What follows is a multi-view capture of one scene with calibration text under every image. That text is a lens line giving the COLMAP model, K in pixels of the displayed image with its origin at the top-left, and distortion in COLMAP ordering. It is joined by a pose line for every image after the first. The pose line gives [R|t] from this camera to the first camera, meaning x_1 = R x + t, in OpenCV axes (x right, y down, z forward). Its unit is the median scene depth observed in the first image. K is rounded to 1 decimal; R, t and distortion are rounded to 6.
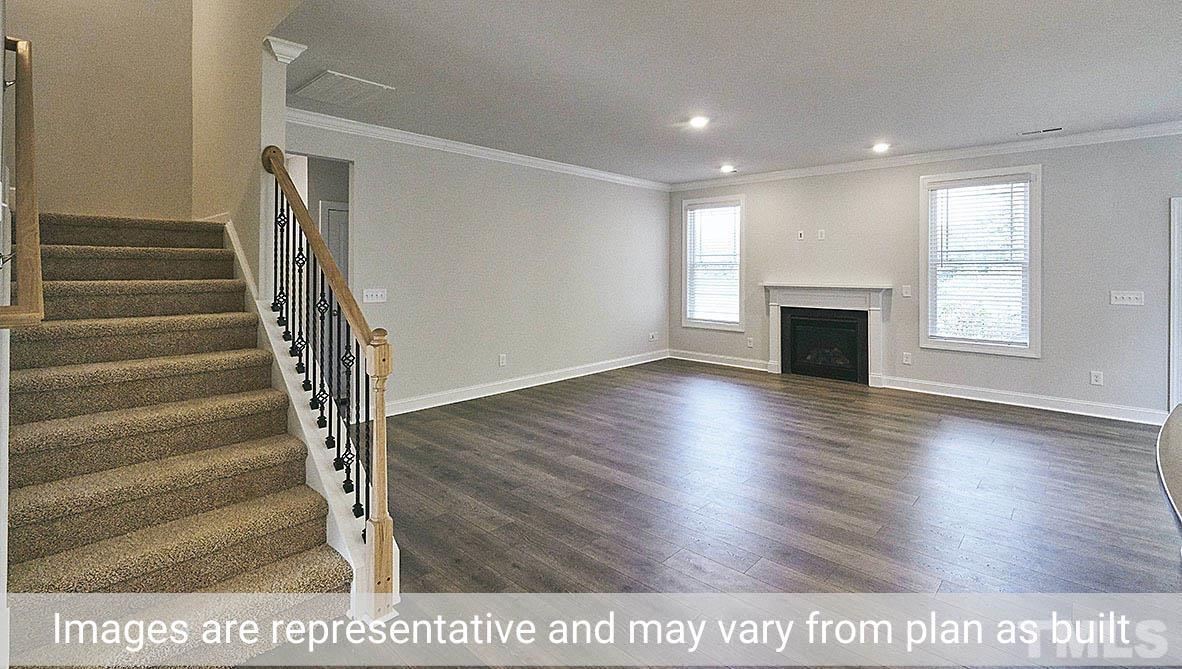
lens RADIAL K [[540.7, 0, 596.0], [0, 540.7, 275.9], [0, 0, 1]] dist [0.001092, 0.000447]
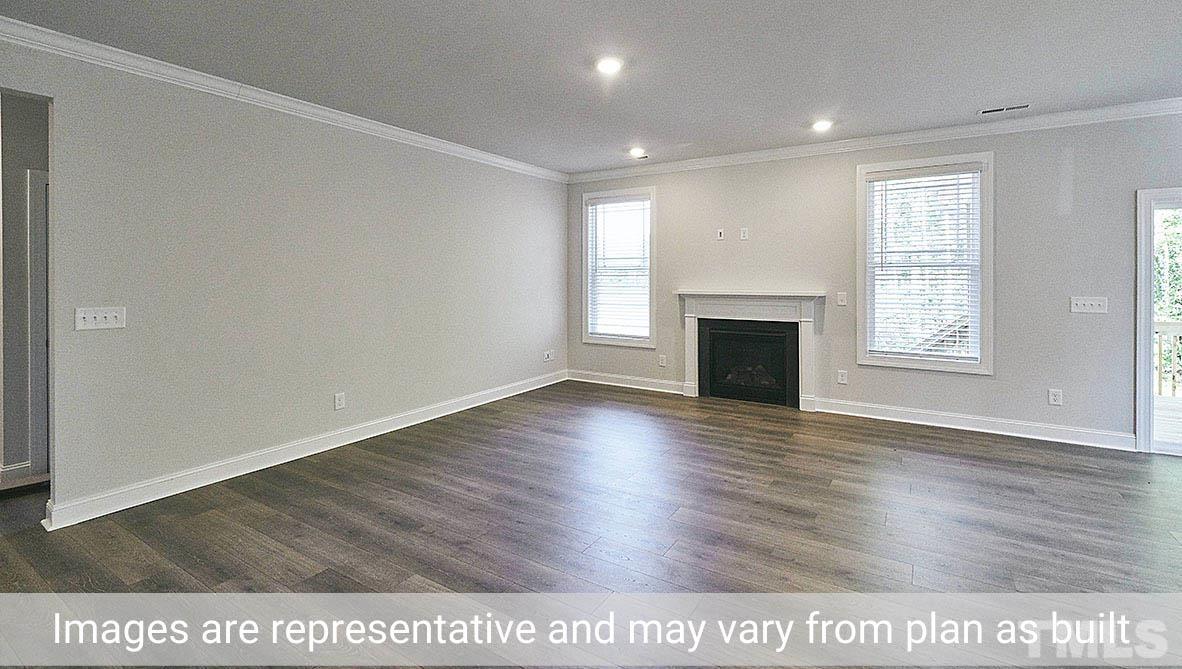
lens RADIAL K [[540.7, 0, 596.0], [0, 540.7, 275.9], [0, 0, 1]] dist [0.001092, 0.000447]
pose [[0.982068, -0.003296, 0.188497, 0.025112], [0.005979, 0.999889, -0.013671, 0.000926], [-0.188431, 0.014553, 0.981979, 0.201907]]
